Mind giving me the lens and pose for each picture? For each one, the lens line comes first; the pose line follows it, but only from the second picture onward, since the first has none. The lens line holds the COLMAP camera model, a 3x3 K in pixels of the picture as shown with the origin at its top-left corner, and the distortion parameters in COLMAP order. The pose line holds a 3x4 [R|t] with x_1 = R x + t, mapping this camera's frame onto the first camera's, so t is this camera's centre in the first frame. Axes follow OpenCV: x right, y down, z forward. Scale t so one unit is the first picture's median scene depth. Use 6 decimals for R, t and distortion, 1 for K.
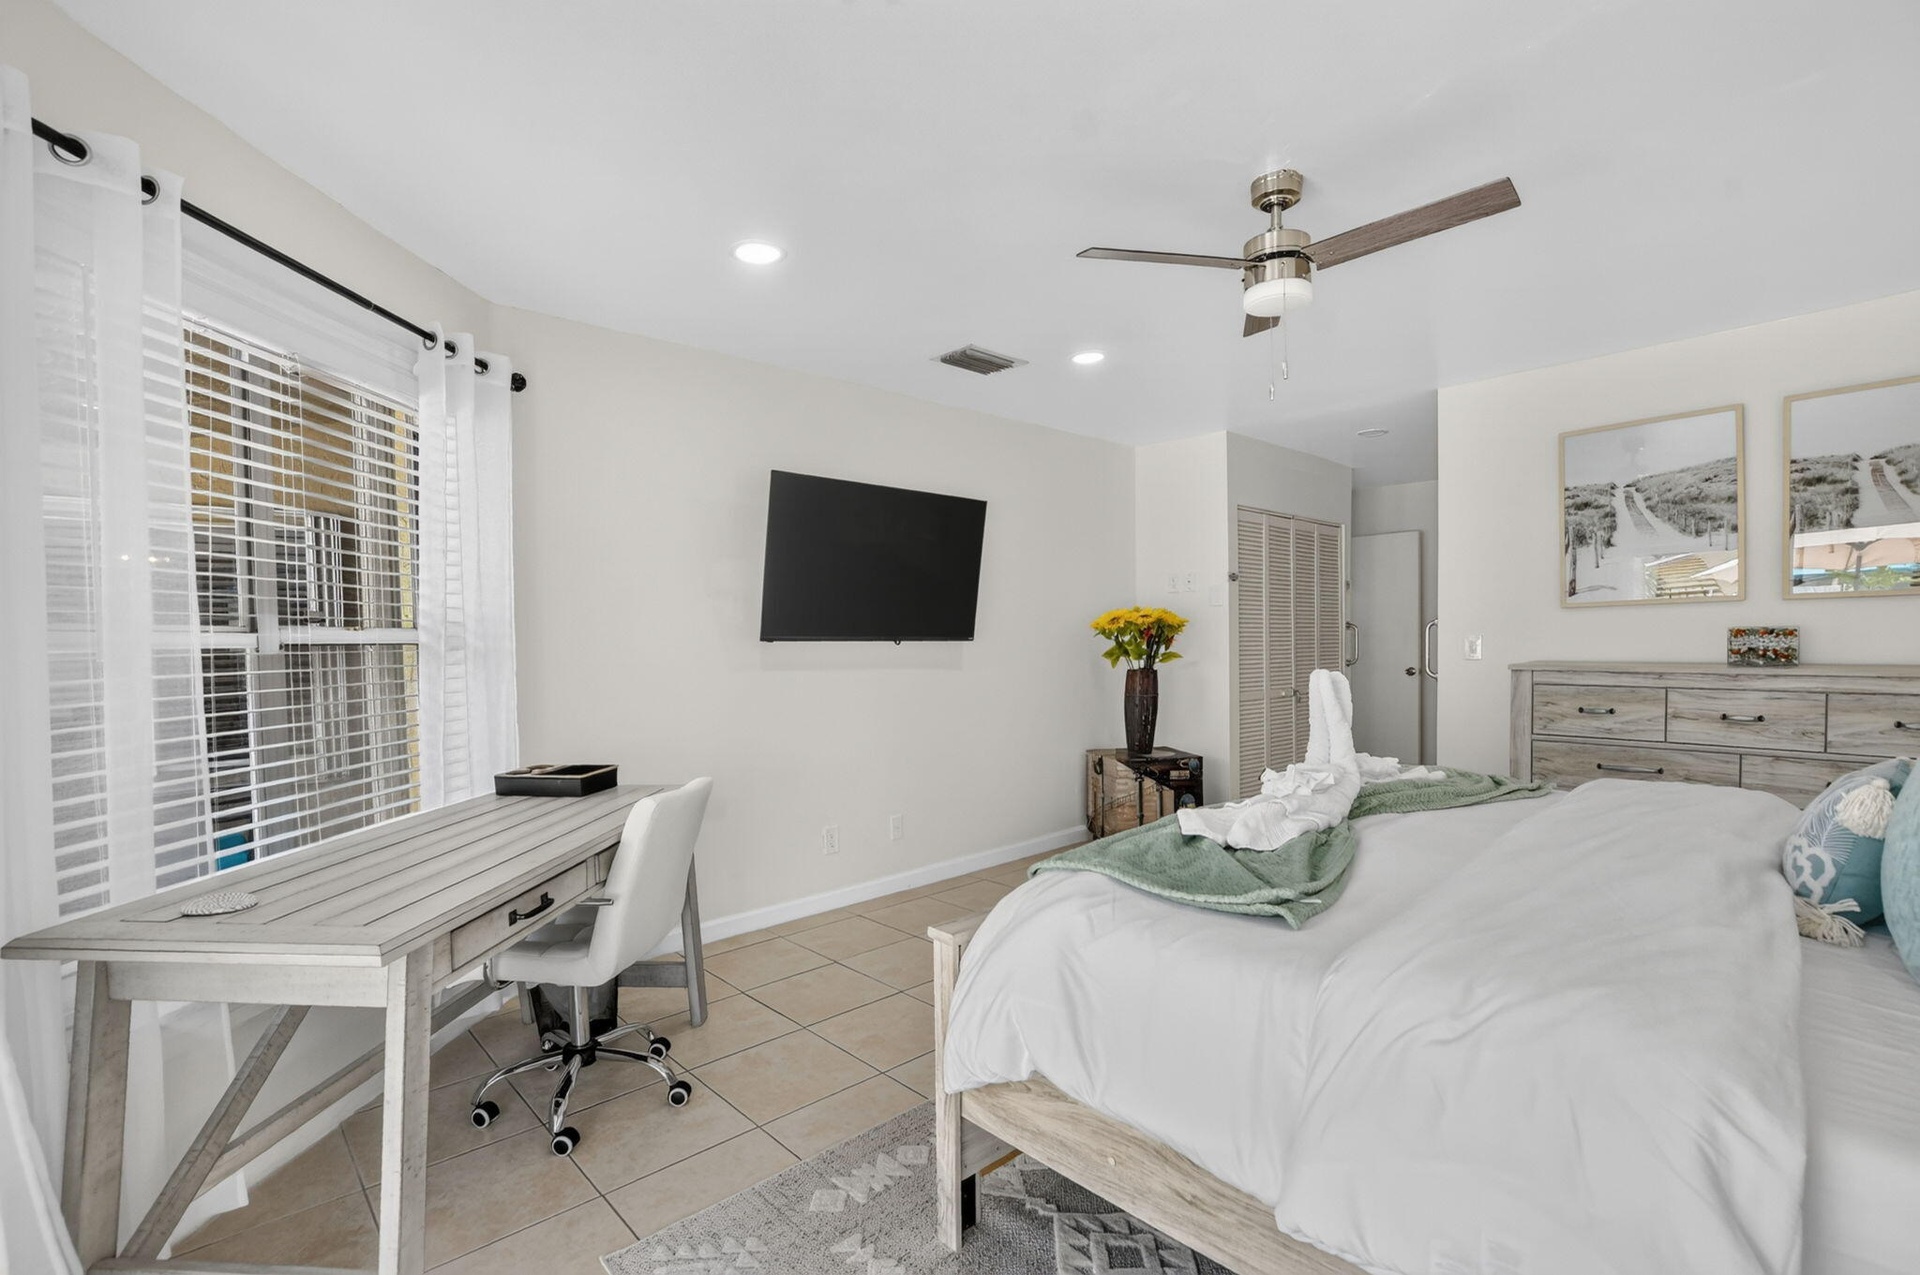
lens RADIAL K [[865.7, 0, 946.7], [0, 865.7, 635.2], [0, 0, 1]] dist [-0.026943, 0.000616]
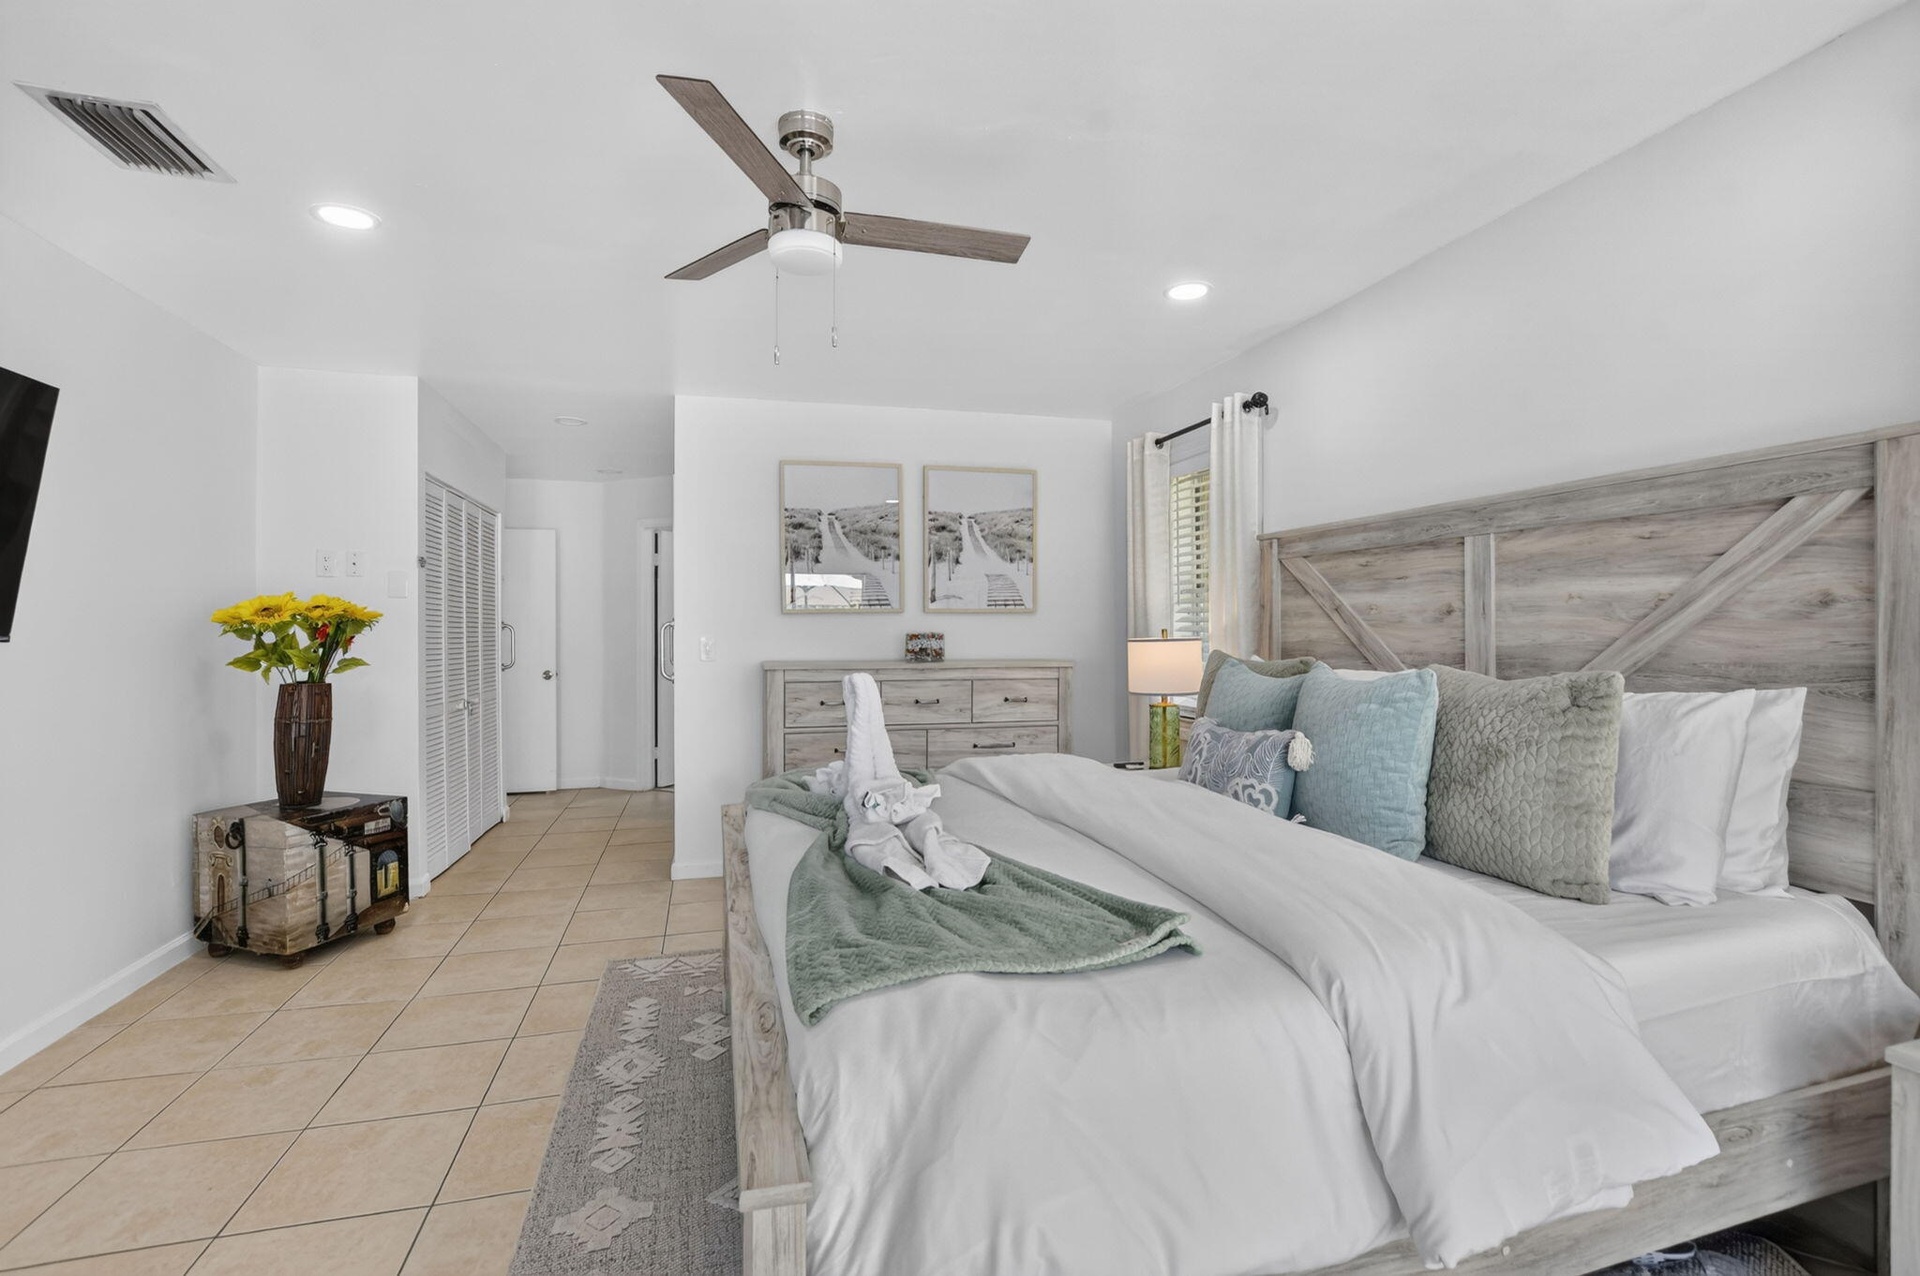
lens RADIAL K [[858.0, 0, 978.2], [0, 858.0, 605.7], [0, 0, 1]] dist [-0.023427, 0.000367]
pose [[0.441694, 0.039260, 0.896306, -0.186932], [-0.005806, 0.999146, -0.040903, 0.002397], [-0.897147, 0.012863, 0.441545, 0.276969]]
